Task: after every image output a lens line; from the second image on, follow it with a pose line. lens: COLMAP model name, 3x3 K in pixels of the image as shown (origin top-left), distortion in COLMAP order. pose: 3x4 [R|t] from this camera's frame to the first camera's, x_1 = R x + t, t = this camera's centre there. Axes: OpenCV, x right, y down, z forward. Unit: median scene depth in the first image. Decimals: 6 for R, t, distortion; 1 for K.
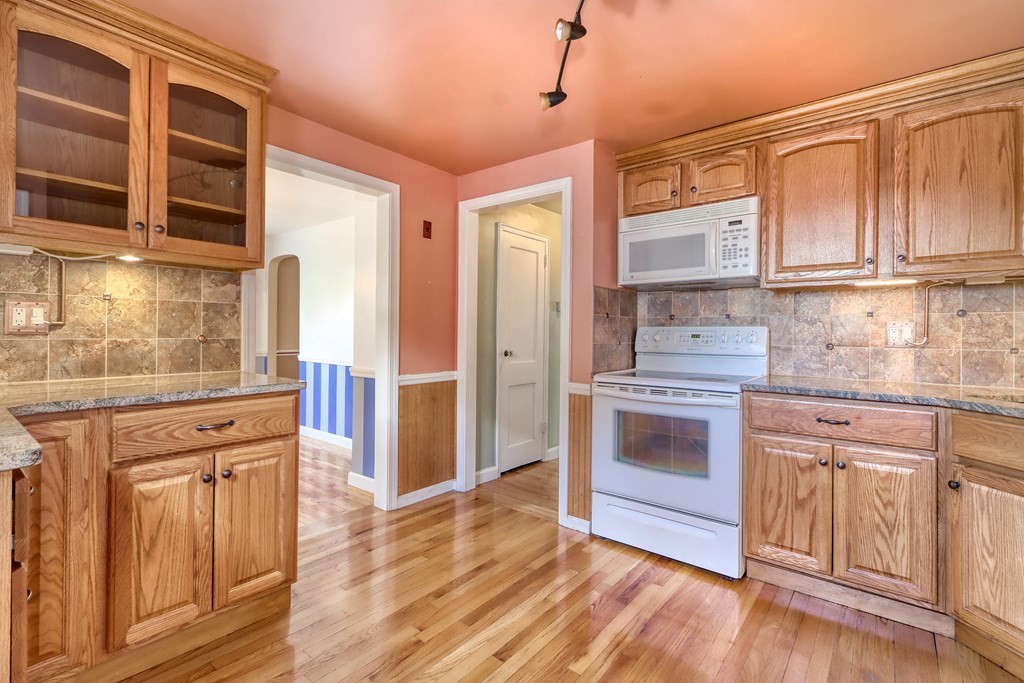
lens RADIAL K [[468.8, 0, 508.0], [0, 468.8, 332.7], [0, 0, 1]] dist [-0.002083, 0.000119]
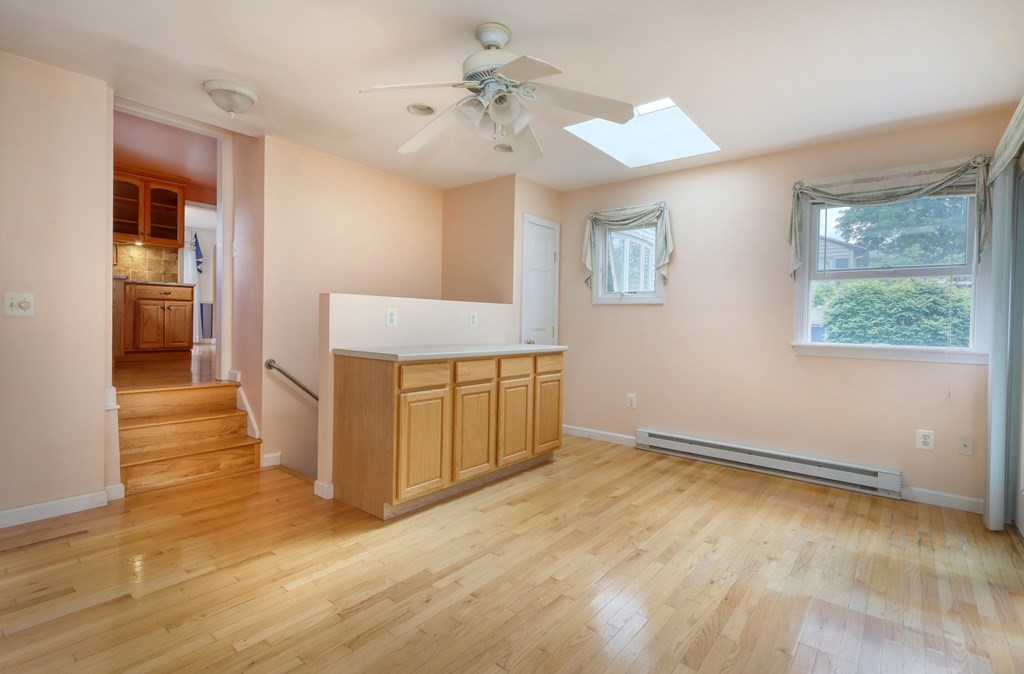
lens RADIAL K [[488.1, 0, 511.3], [0, 488.1, 328.4], [0, 0, 1]] dist [-0.000140, -0.000049]
pose [[0.999933, 0.009879, 0.006043, 1.170198], [-0.009964, 0.999852, 0.014049, 0.235504], [-0.005903, -0.014108, 0.999883, -1.601768]]
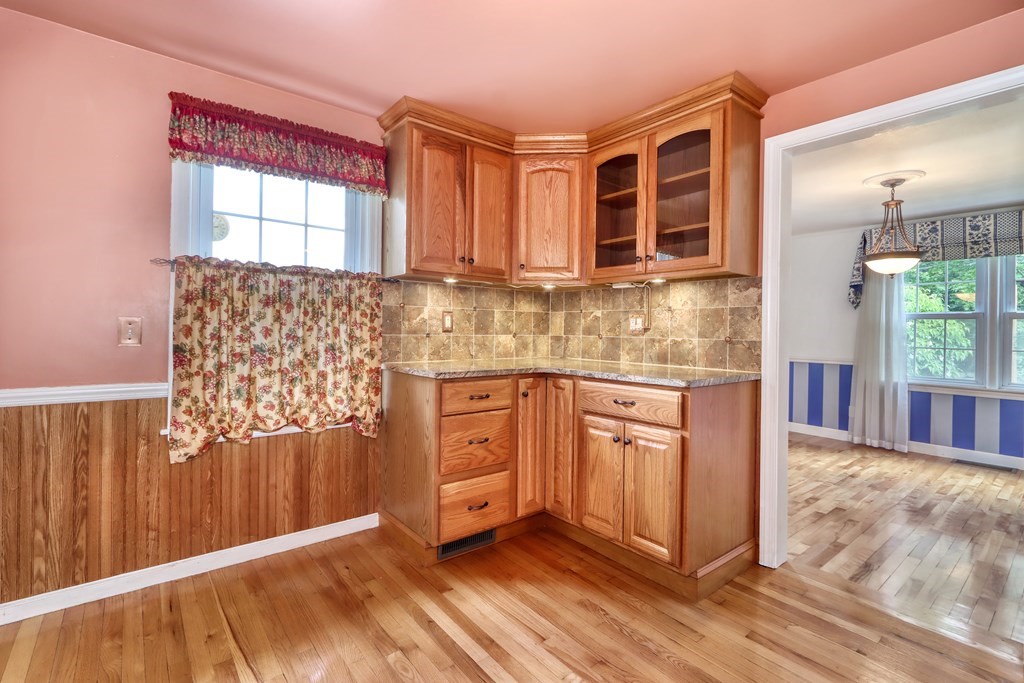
lens RADIAL K [[468.8, 0, 508.0], [0, 468.8, 332.7], [0, 0, 1]] dist [-0.002083, 0.000119]
pose [[-0.207274, -0.009475, -0.978237, 0.458703], [-0.018900, 0.999805, -0.005679, 0.009789], [0.978100, 0.017311, -0.207413, 0.590797]]
